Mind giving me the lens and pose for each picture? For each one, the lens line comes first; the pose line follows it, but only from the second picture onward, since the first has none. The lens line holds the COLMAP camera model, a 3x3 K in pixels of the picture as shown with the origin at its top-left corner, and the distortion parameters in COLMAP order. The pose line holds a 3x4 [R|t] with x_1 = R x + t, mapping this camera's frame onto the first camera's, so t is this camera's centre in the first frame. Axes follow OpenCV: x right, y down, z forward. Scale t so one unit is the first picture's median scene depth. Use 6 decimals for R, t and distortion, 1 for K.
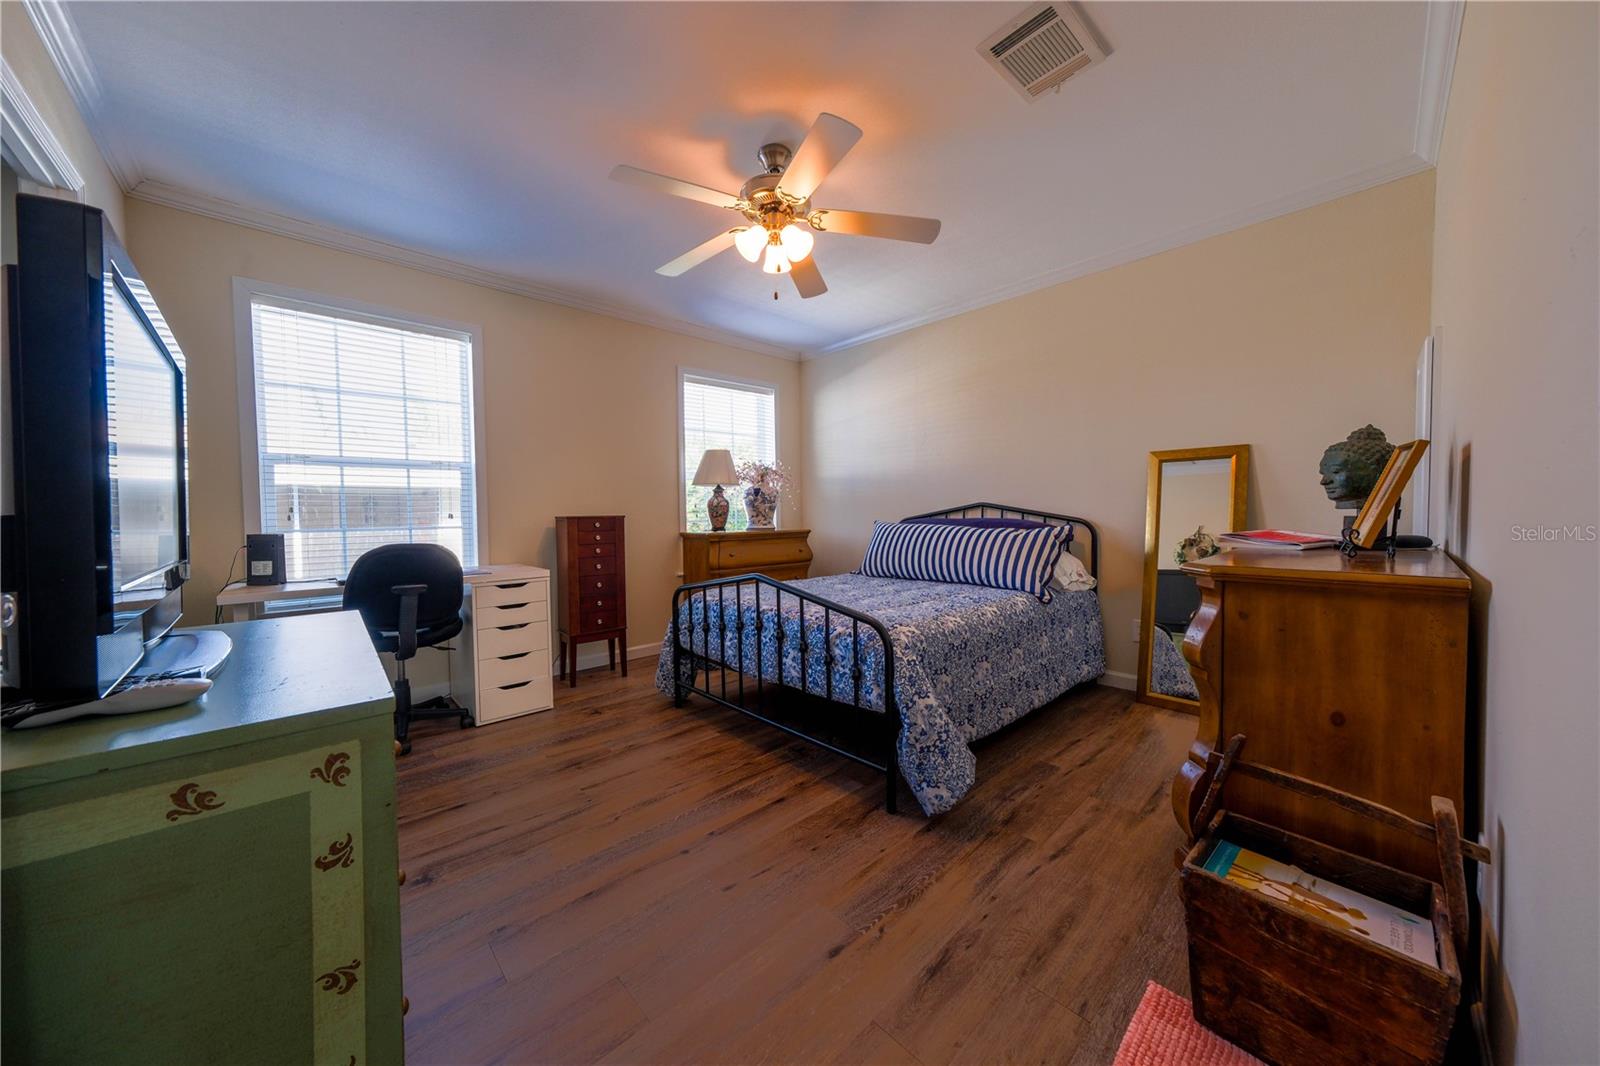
lens RADIAL K [[543.3, 0, 794.3], [0, 543.3, 525.2], [0, 0, 1]] dist [0.001057, 0.000117]
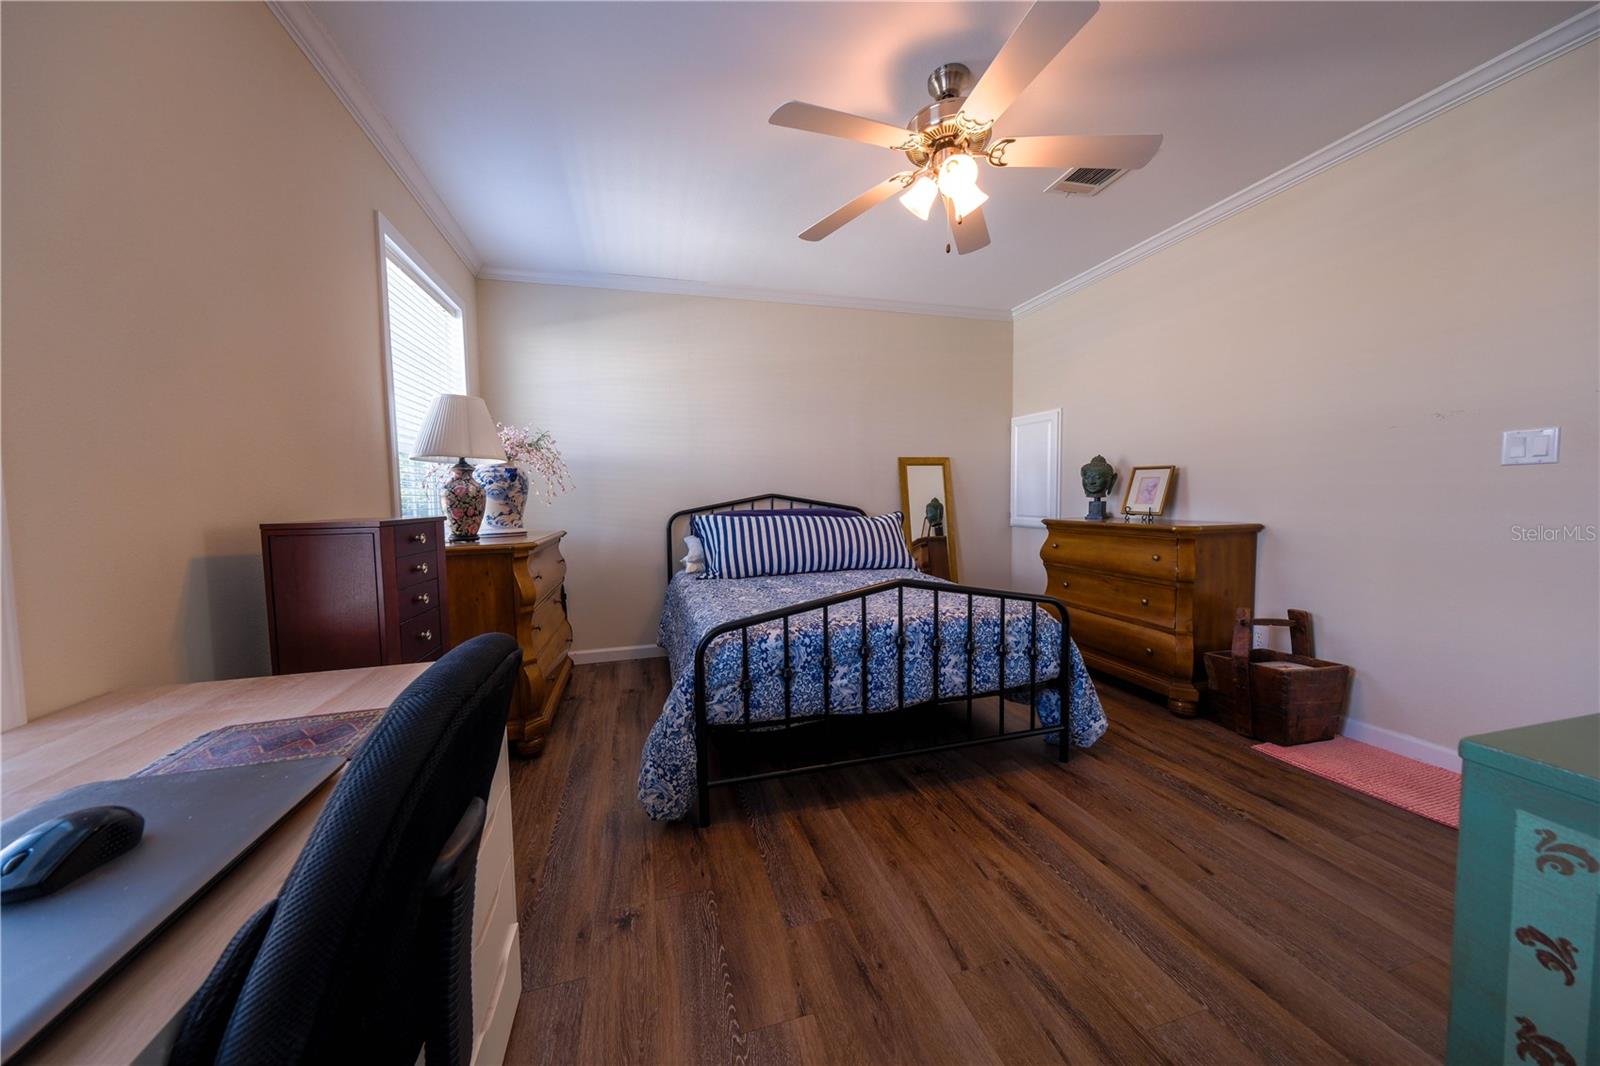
lens RADIAL K [[540.7, 0, 799.4], [0, 540.7, 529.9], [0, 0, 1]] dist [0.001350, 0.000115]
pose [[0.456156, -0.051870, 0.888387, -0.841447], [0.035011, 0.998573, 0.040326, -0.020310], [-0.889211, 0.012709, 0.457321, 0.763155]]
